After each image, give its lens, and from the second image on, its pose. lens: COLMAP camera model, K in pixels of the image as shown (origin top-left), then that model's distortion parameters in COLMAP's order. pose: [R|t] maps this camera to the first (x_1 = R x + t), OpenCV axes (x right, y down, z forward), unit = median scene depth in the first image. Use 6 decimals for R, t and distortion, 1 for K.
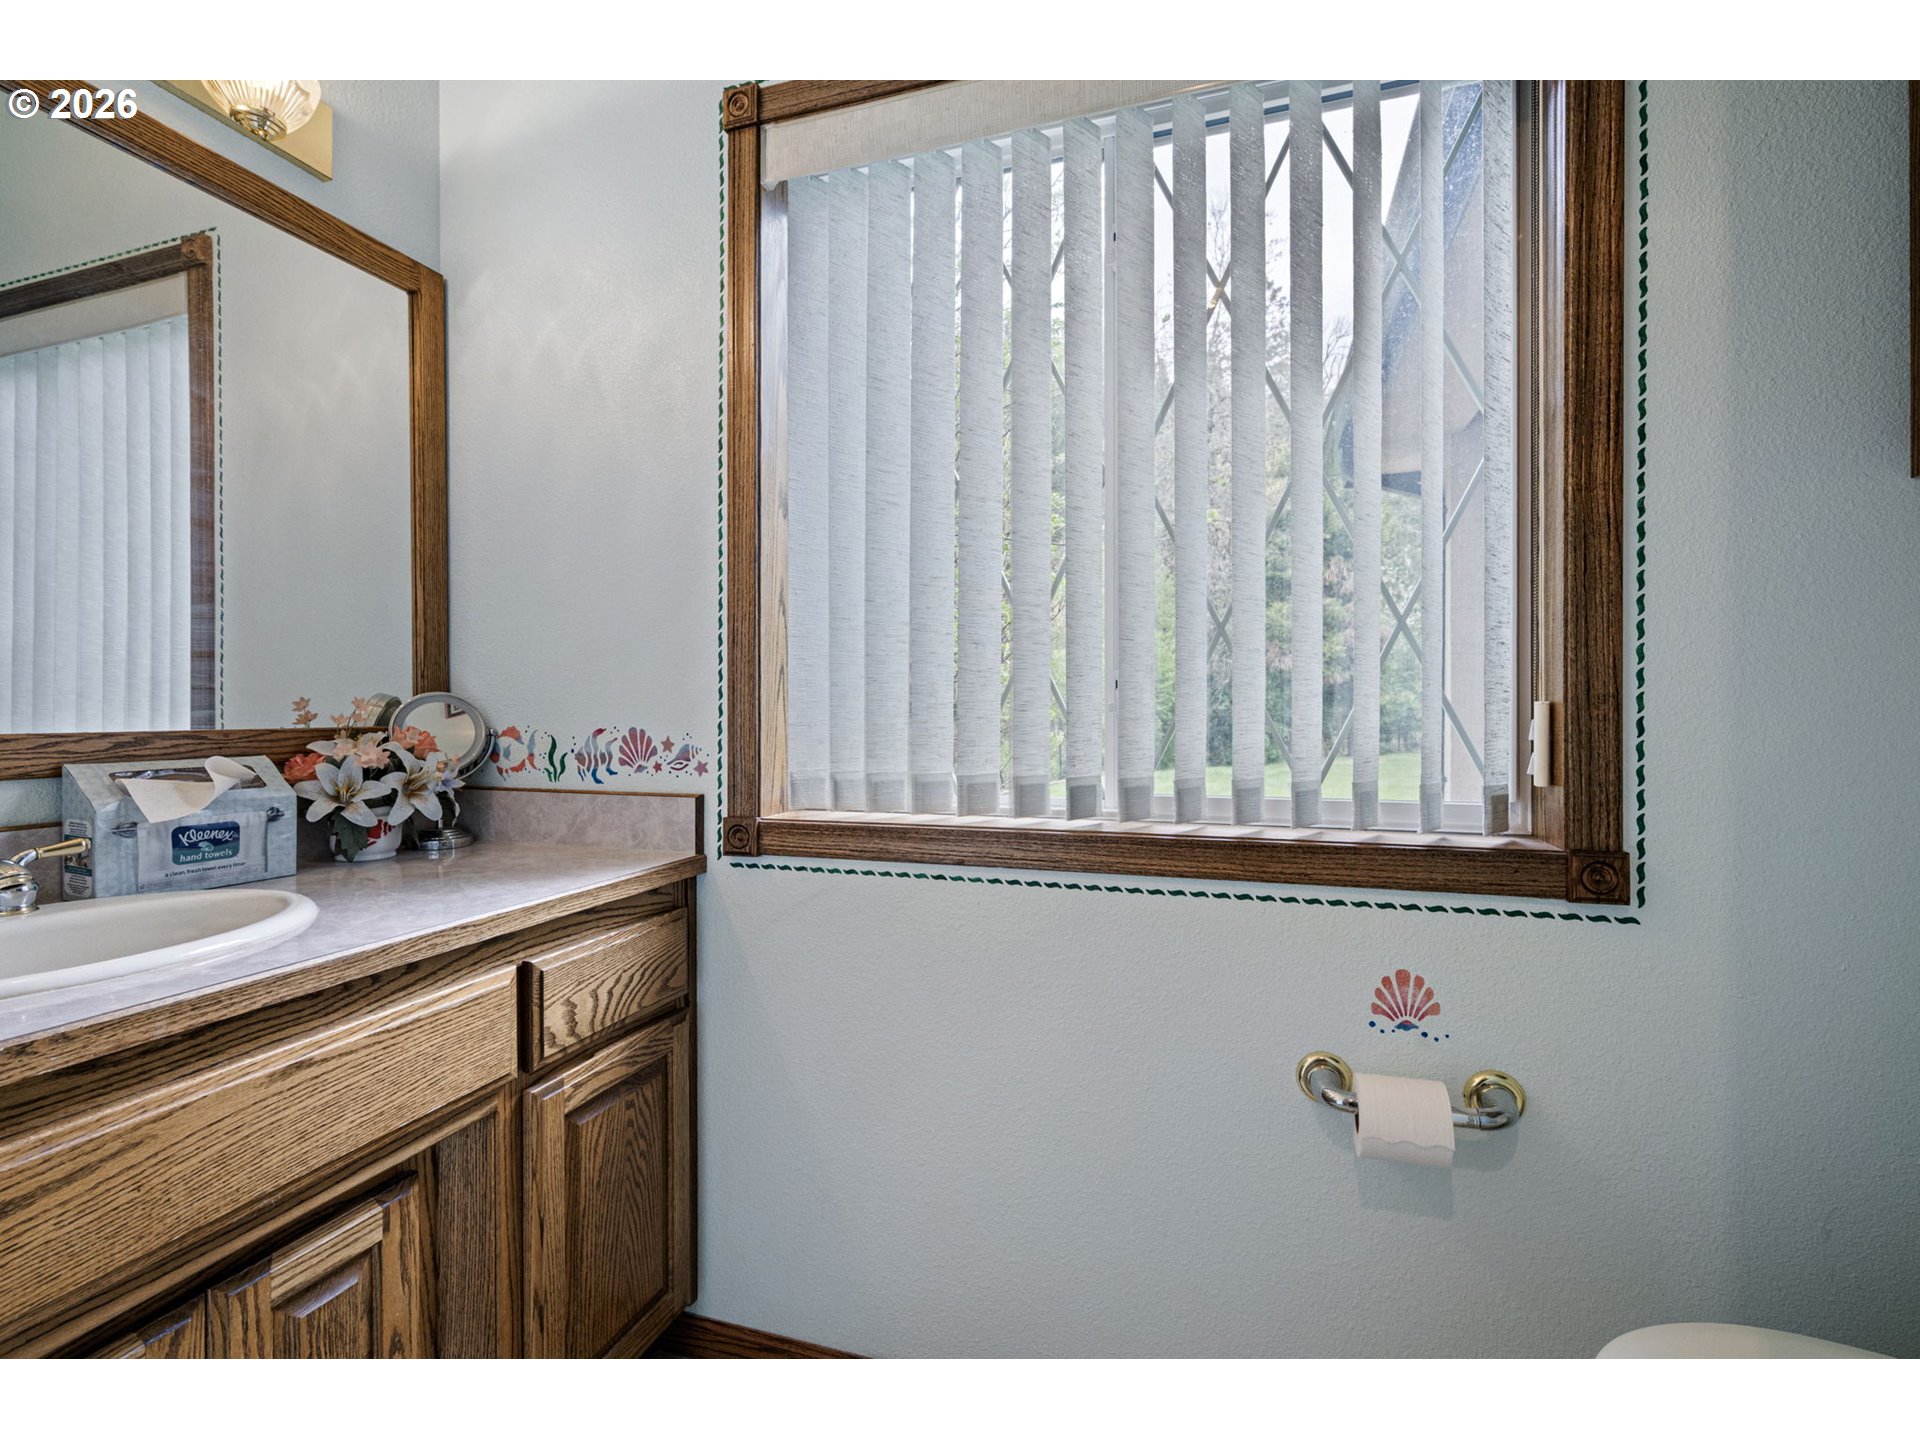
lens RADIAL K [[783.9, 0, 978.3], [0, 783.9, 712.6], [0, 0, 1]] dist [-0.000480, -0.000225]
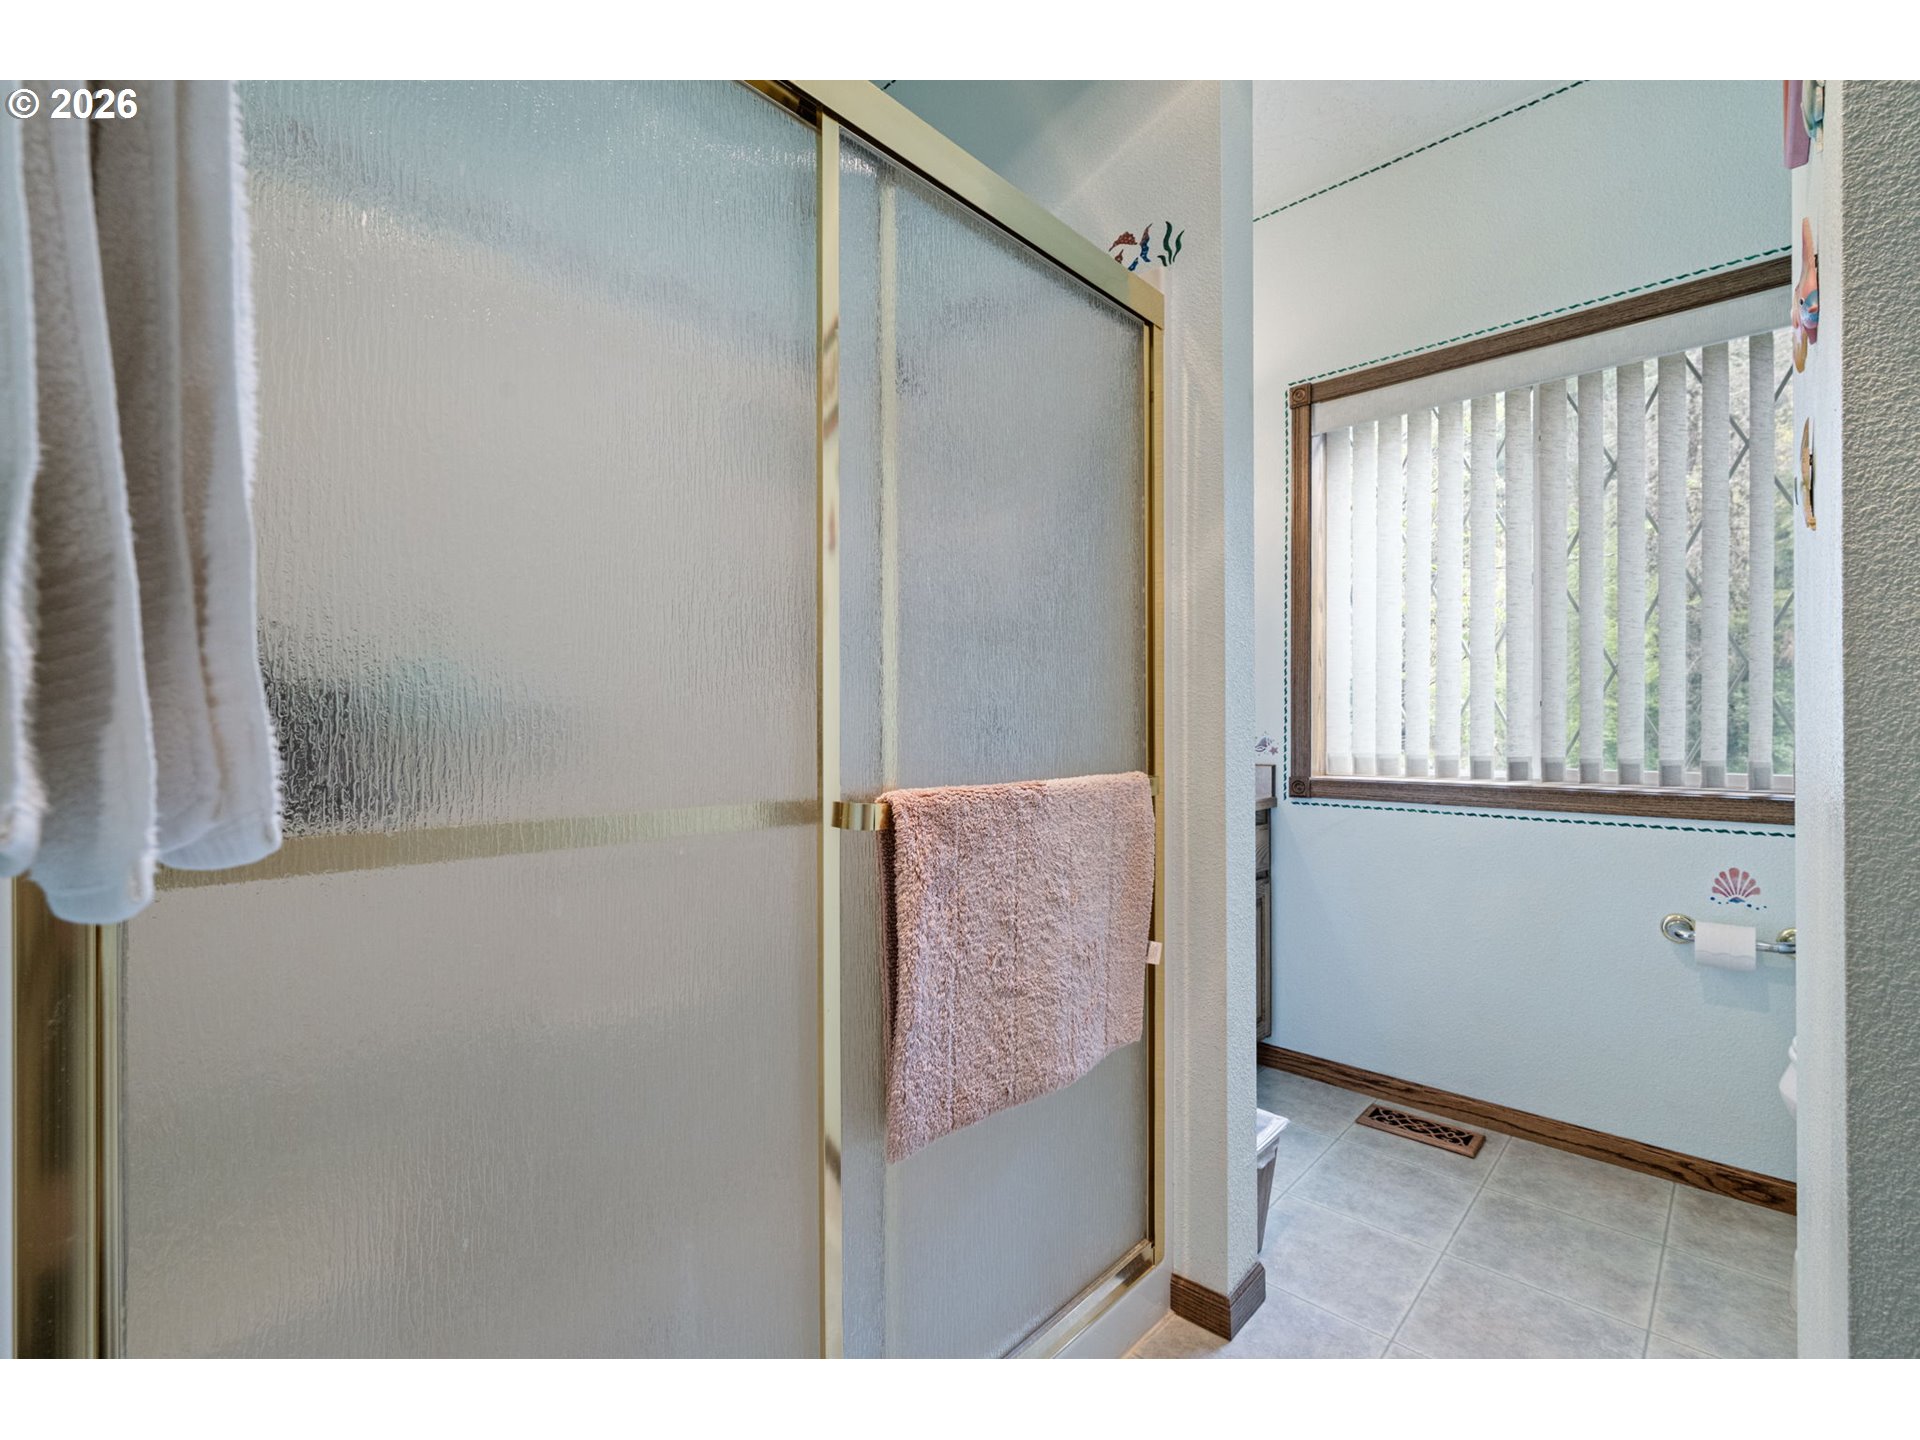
lens RADIAL K [[854.0, 0, 960.0], [0, 854.0, 720.0], [0, 0, 1]] dist [0.002016, -0.000120]
pose [[0.892829, 0.000094, -0.450395, -0.111167], [-0.002561, 0.999985, -0.004867, 0.010860], [0.450388, 0.005499, 0.892816, -1.192446]]
